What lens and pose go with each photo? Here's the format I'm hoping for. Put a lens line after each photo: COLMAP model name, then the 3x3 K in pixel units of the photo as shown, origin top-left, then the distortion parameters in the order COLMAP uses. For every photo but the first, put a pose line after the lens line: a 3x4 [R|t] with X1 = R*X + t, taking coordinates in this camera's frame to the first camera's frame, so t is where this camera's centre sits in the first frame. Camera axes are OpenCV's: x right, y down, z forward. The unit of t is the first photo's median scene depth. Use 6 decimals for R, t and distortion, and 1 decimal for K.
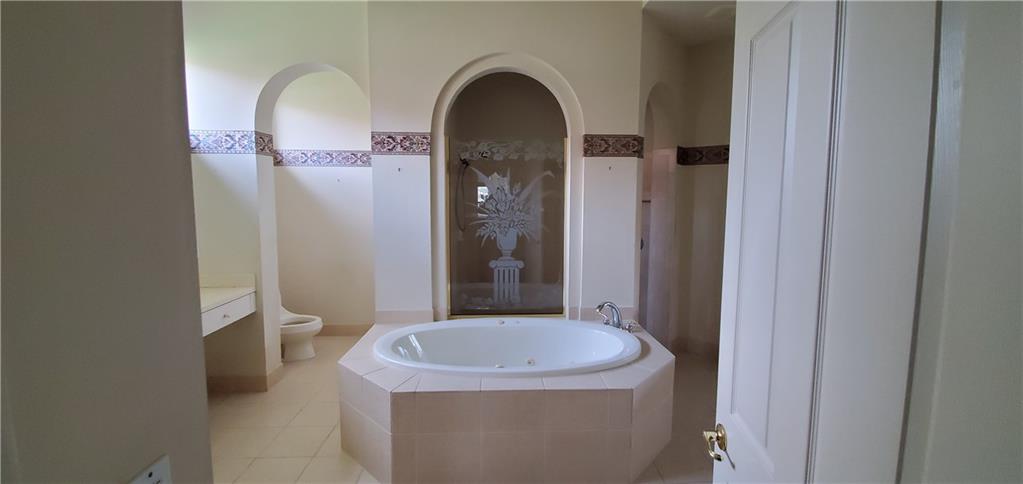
lens RADIAL K [[412.0, 0, 513.1], [0, 412.0, 232.1], [0, 0, 1]] dist [0.025429, -0.022115]
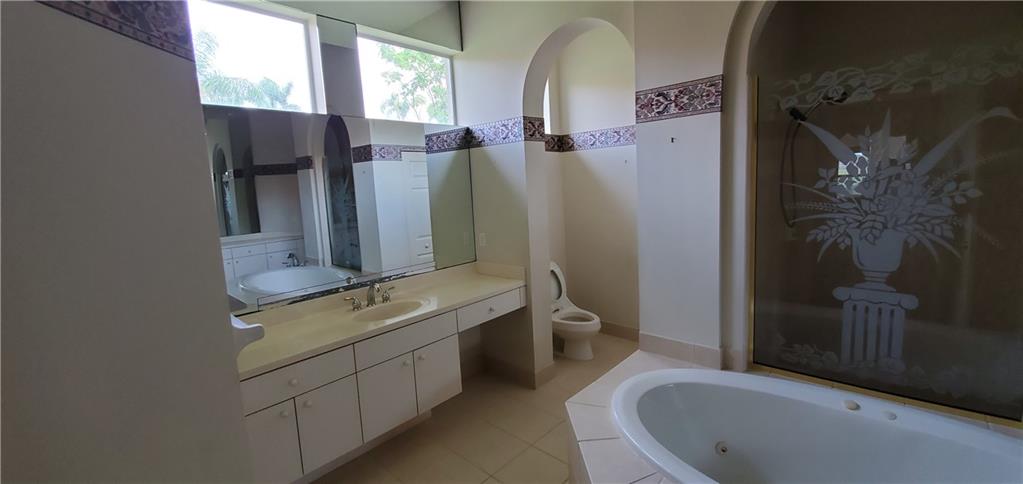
lens RADIAL K [[412.0, 0, 513.1], [0, 412.0, 232.1], [0, 0, 1]] dist [0.025429, -0.022115]
pose [[0.714687, 0.043599, -0.698084, 0.021550], [-0.009008, 0.998546, 0.053143, -0.030776], [0.699387, -0.031692, 0.714041, 0.301909]]
